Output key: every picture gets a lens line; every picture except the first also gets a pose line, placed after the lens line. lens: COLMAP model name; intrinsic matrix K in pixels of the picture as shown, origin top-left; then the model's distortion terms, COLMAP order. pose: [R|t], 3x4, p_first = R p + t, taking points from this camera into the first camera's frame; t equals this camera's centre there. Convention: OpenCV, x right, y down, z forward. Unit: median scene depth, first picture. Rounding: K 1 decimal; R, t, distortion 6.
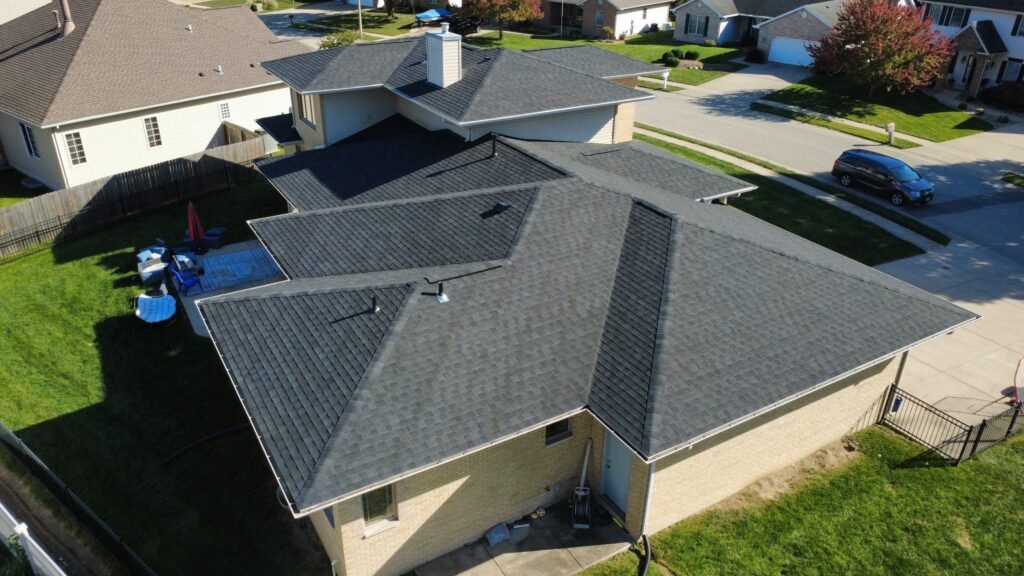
lens RADIAL K [[740.6, 0, 512.0], [0, 740.6, 288.0], [0, 0, 1]] dist [0.000406, 0.000292]
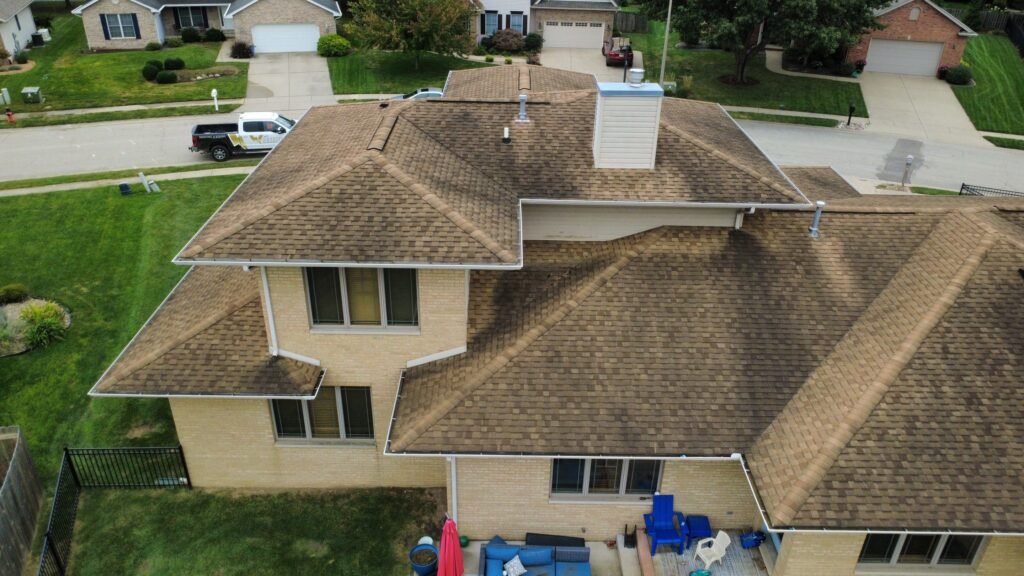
lens RADIAL K [[736.4, 0, 512.0], [0, 736.4, 288.0], [0, 0, 1]] dist [0.000111, 0.003727]
pose [[0.515441, -0.417924, 0.748105, -0.297813], [0.387405, 0.892349, 0.231584, -0.164617], [-0.764355, 0.170452, 0.621858, 0.318941]]
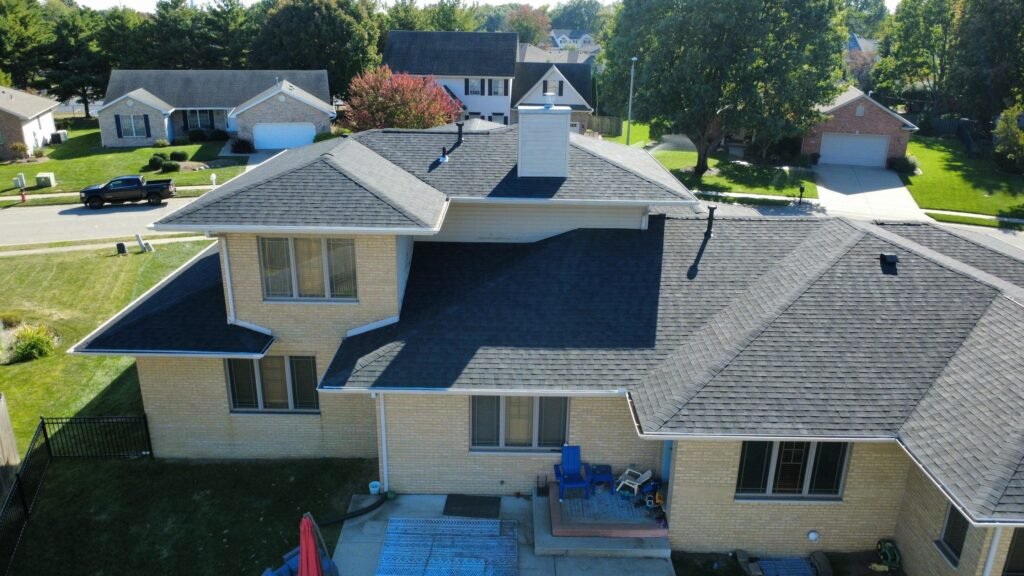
lens RADIAL K [[740.6, 0, 512.0], [0, 740.6, 288.0], [0, 0, 1]] dist [0.000406, 0.000292]
pose [[0.516961, -0.292588, 0.804453, -0.333873], [0.388530, 0.917594, 0.084060, -0.111918], [-0.762756, 0.269098, 0.588039, 0.282727]]
